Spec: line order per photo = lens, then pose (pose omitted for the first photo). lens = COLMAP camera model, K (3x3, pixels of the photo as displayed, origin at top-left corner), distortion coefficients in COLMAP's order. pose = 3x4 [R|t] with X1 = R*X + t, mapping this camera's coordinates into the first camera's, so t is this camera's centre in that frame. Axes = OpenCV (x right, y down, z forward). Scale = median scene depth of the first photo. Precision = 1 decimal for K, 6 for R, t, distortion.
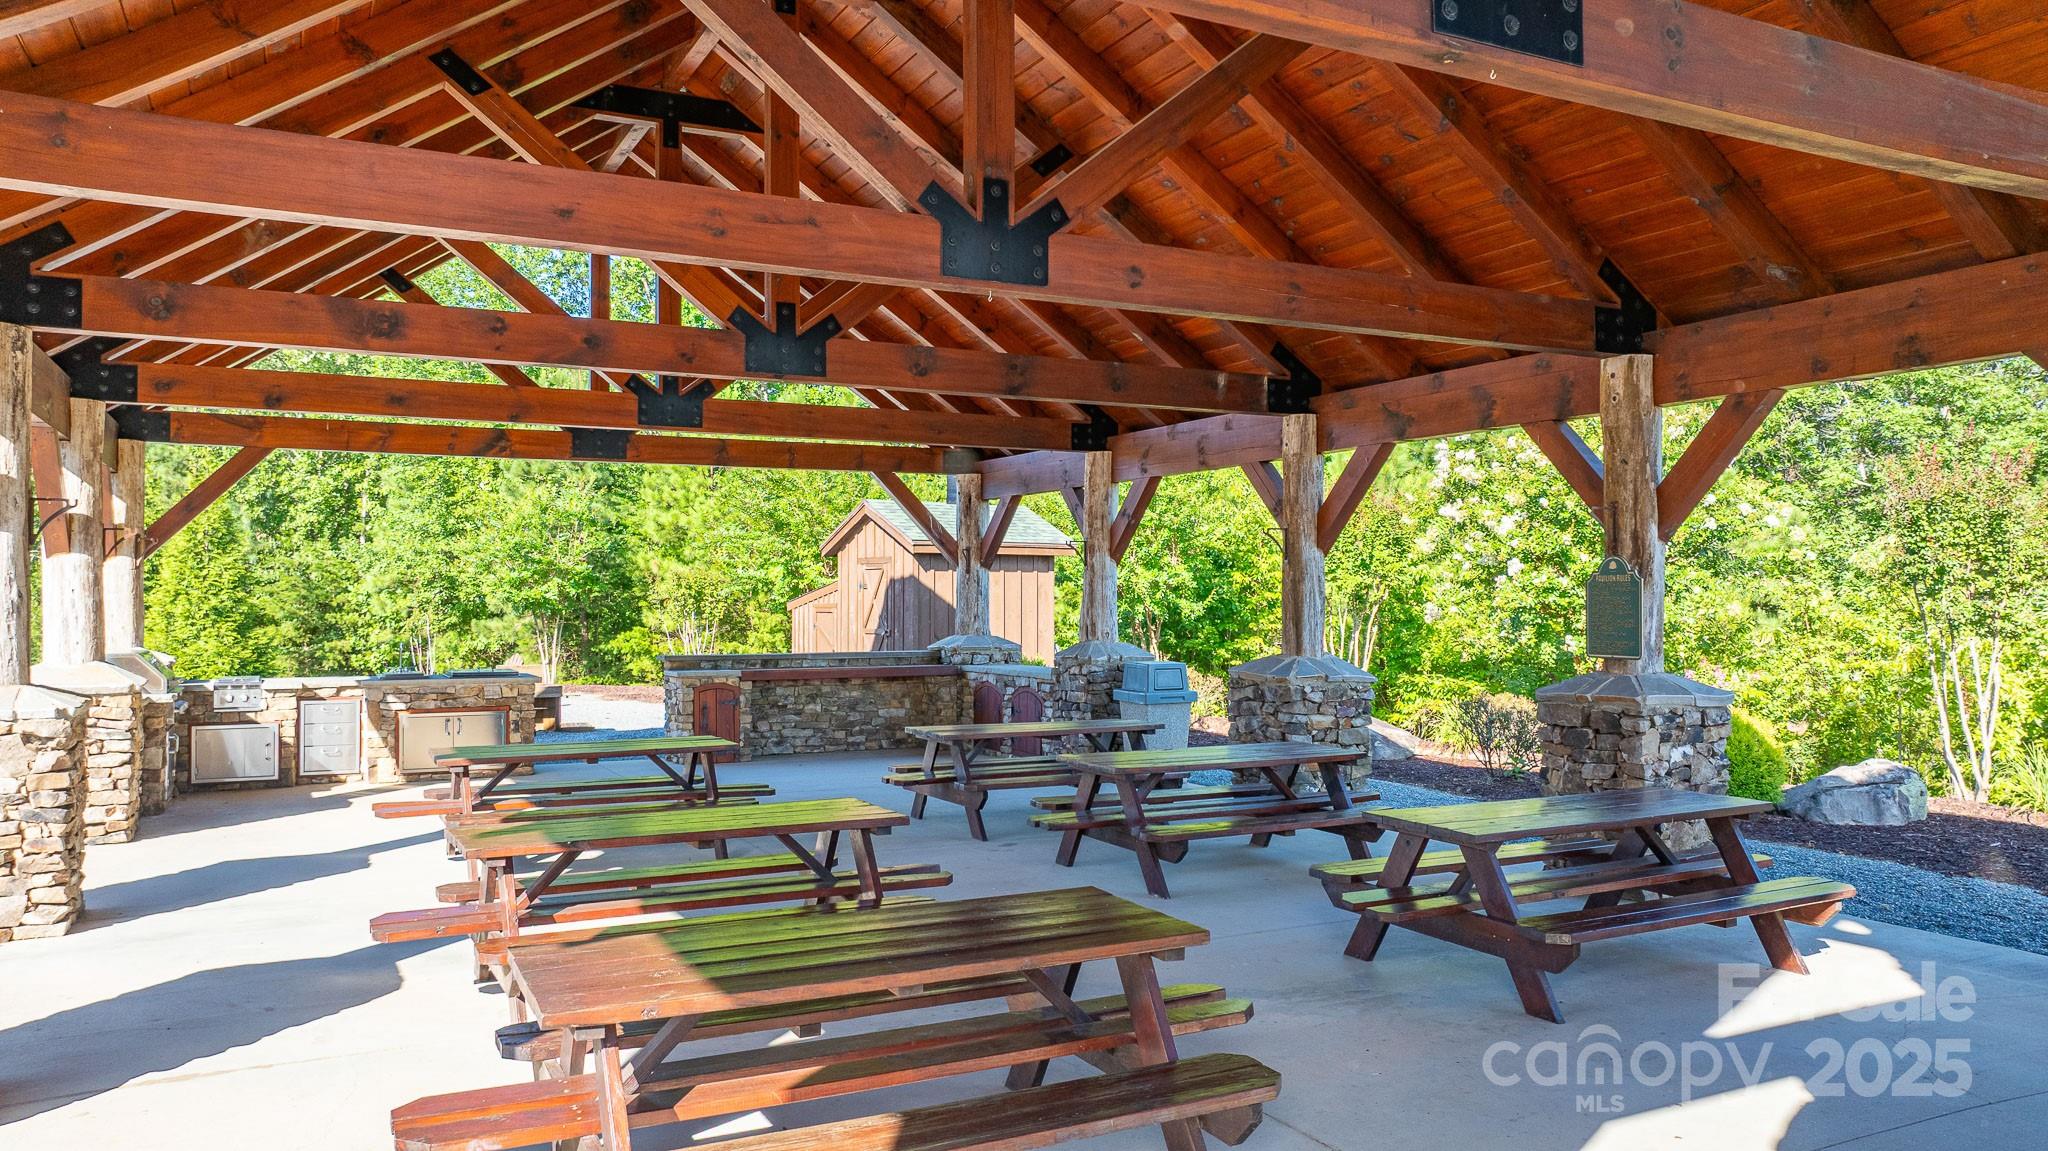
lens RADIAL K [[1425.1, 0, 1024.0], [0, 1425.1, 575.5], [0, 0, 1]] dist [-0.068997, -0.000278]
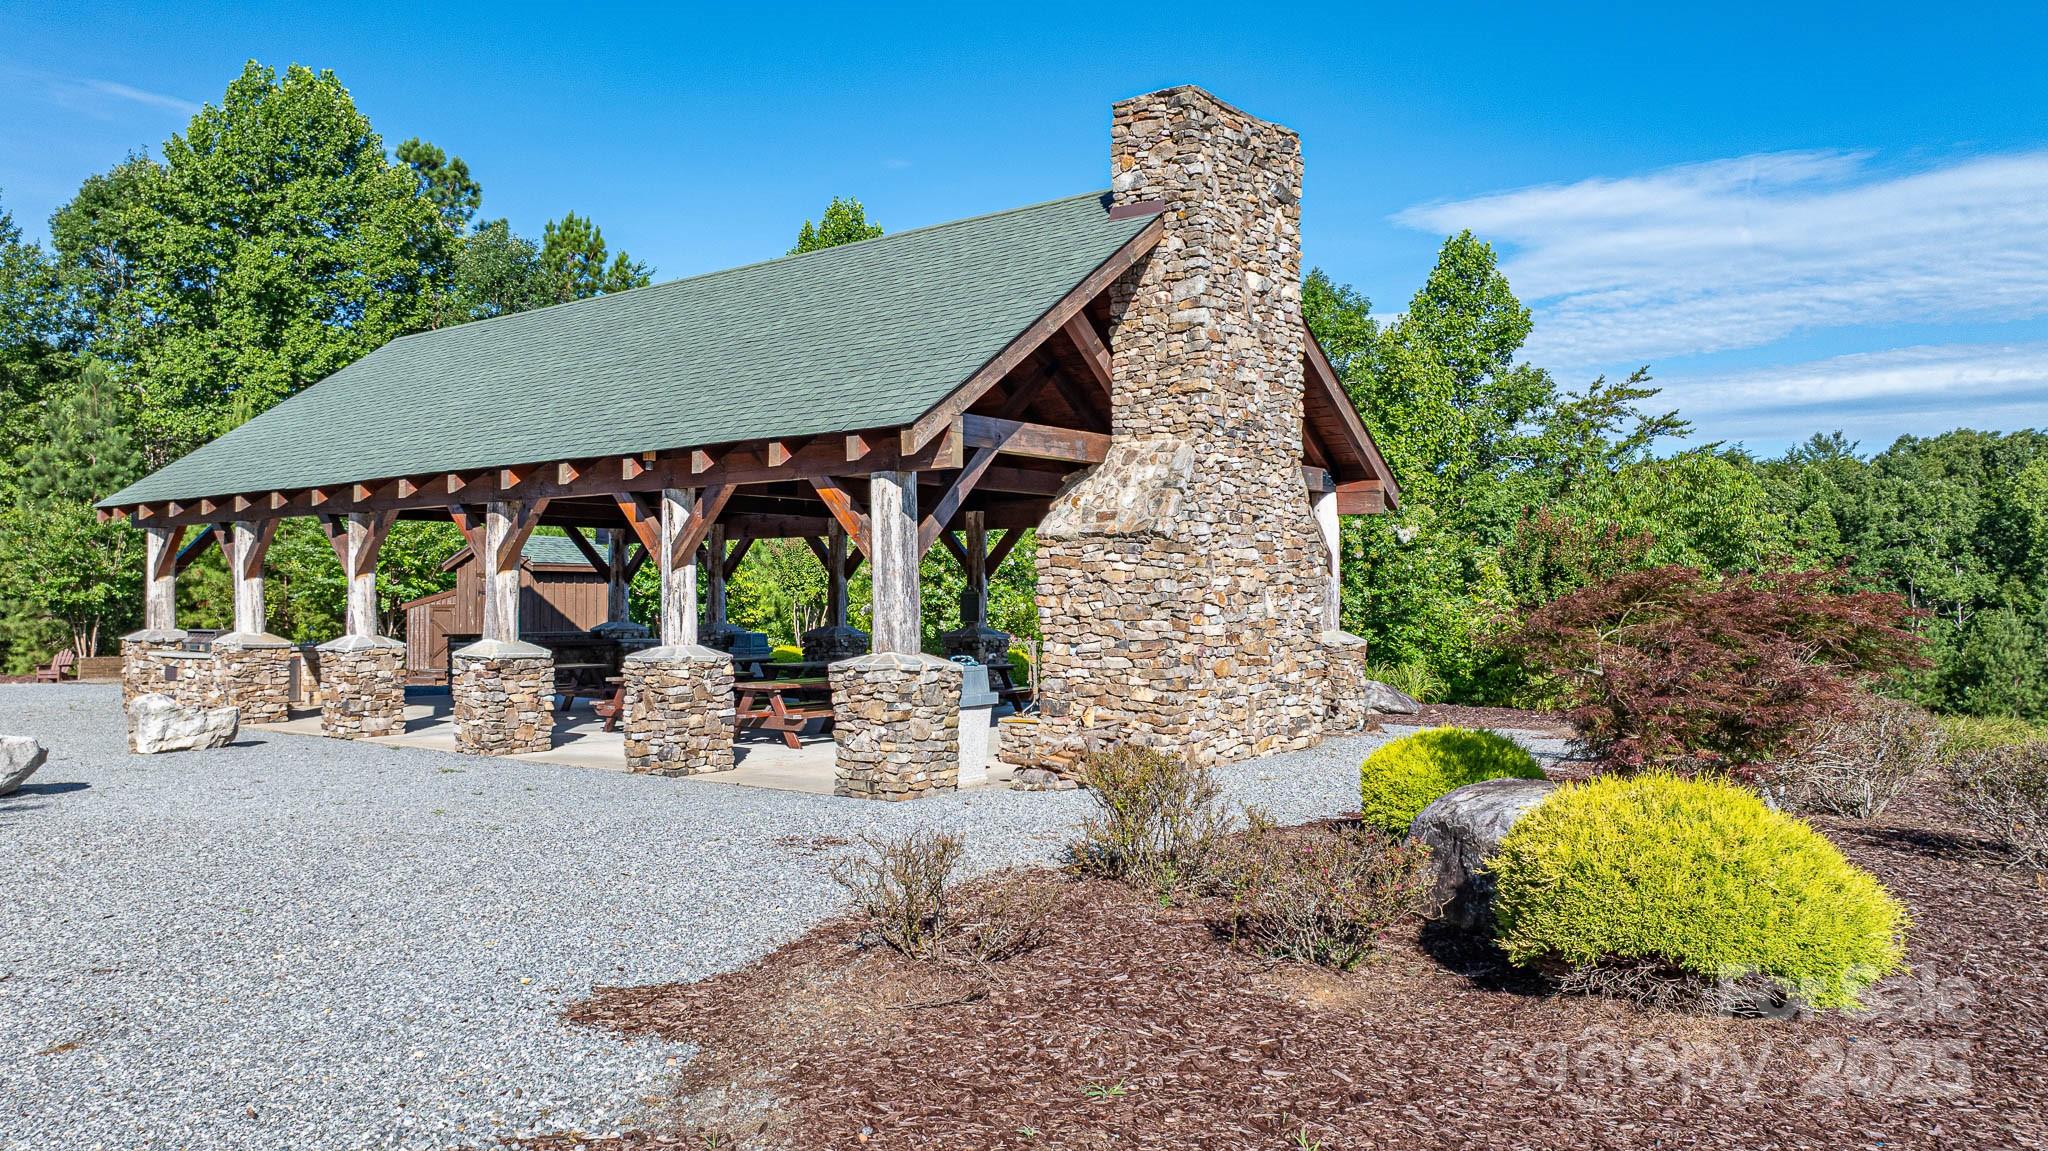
lens RADIAL K [[1425.1, 0, 1024.0], [0, 1425.1, 575.5], [0, 0, 1]] dist [-0.068997, -0.000278]
pose [[0.901301, 0.007384, 0.433131, -0.348191], [-0.006343, 0.999972, -0.003848, -0.011102], [-0.433148, 0.000721, 0.901323, -0.781585]]
